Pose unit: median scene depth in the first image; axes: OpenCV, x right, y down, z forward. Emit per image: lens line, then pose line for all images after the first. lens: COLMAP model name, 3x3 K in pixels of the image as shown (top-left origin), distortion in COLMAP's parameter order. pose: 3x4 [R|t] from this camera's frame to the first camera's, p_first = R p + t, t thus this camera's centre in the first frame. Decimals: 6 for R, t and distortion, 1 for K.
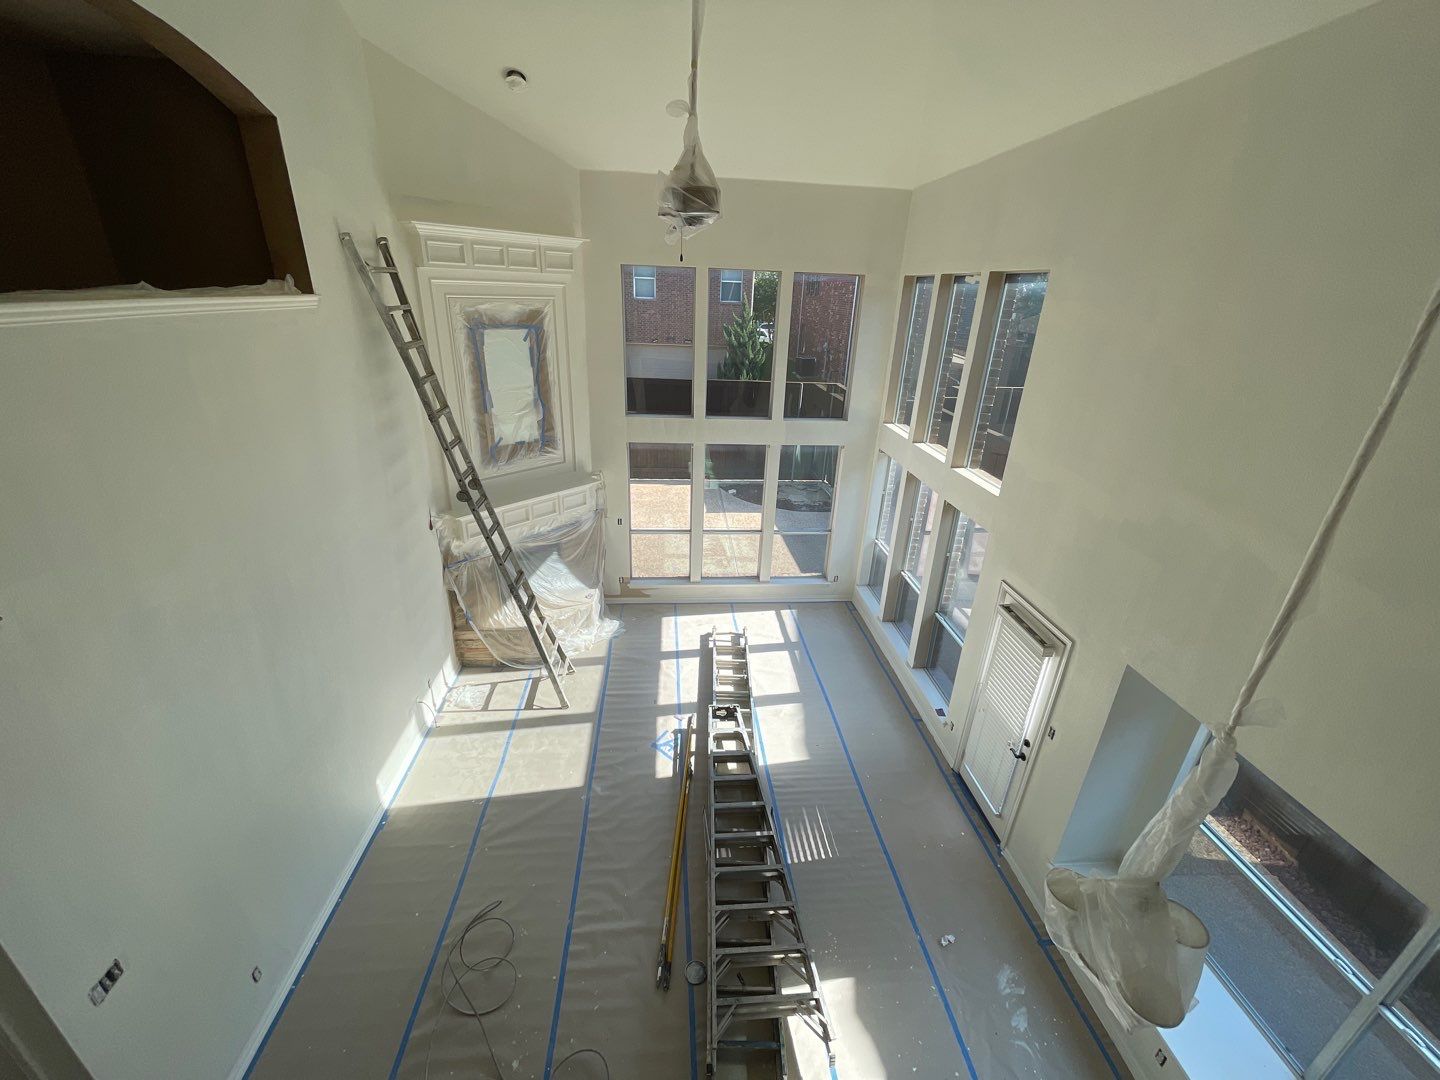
lens RADIAL K [[573.2, 0, 720.0], [0, 573.2, 540.0], [0, 0, 1]] dist [-0.002337, -0.000632]
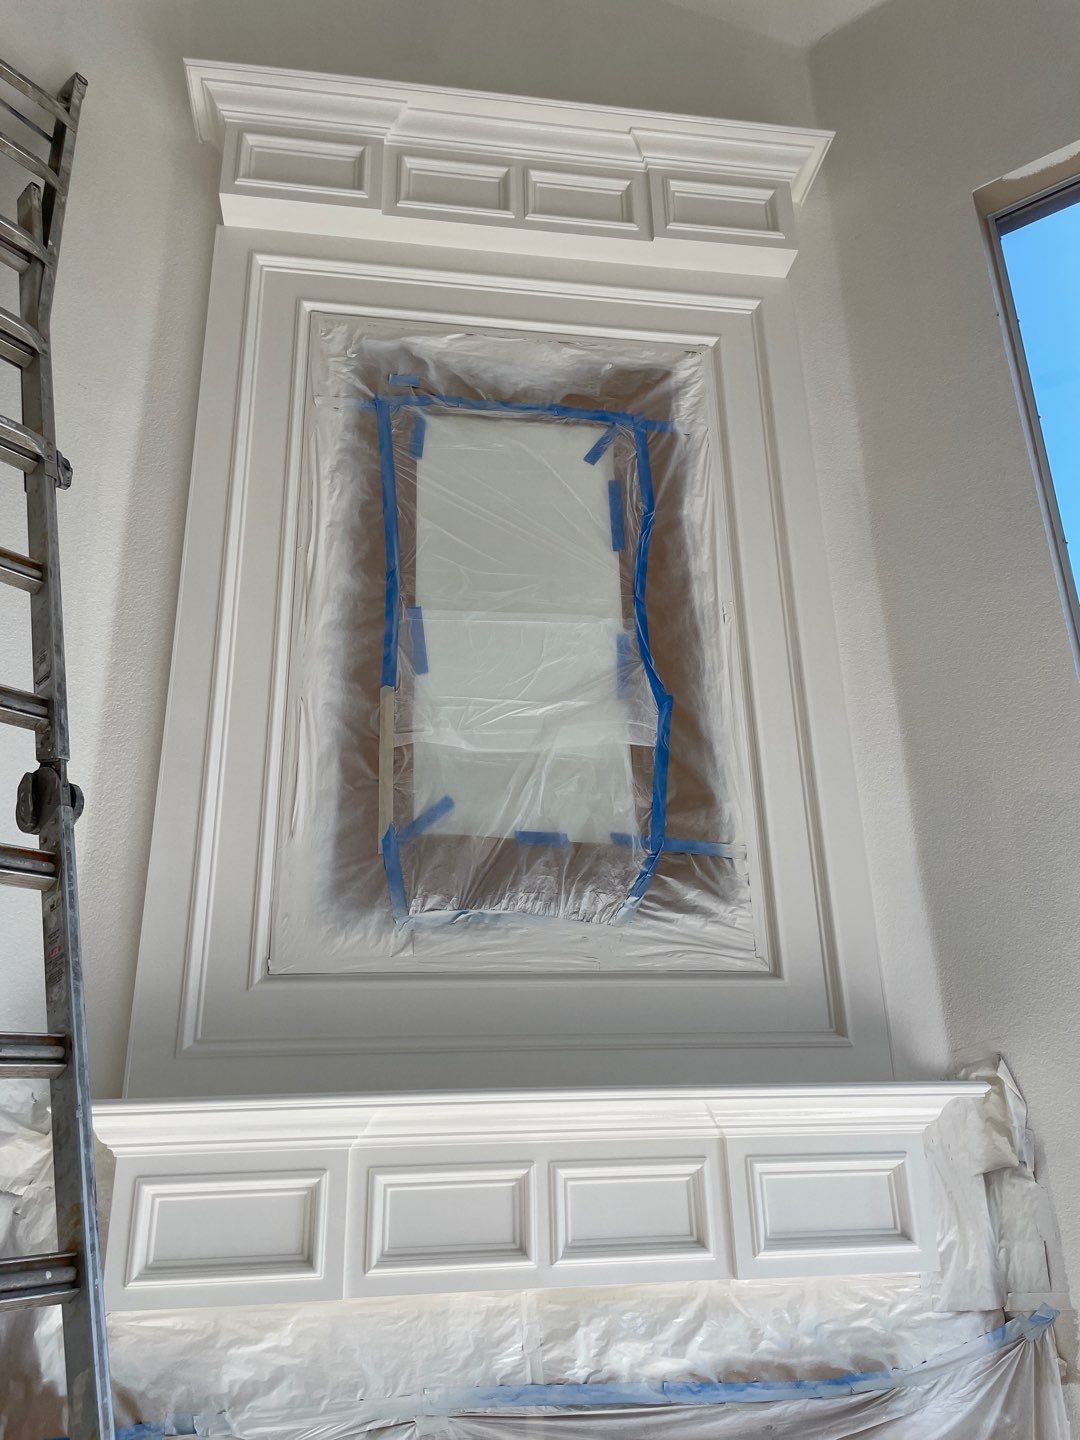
lens RADIAL K [[1098.0, 0, 540.0], [0, 1098.0, 720.0], [0, 0, 1]] dist [0.098647, -0.104574]
pose [[0.750796, -0.286334, -0.595247, -0.091729], [-0.210834, 0.750138, -0.626771, 0.055932], [0.625983, 0.596075, 0.502832, 0.779063]]
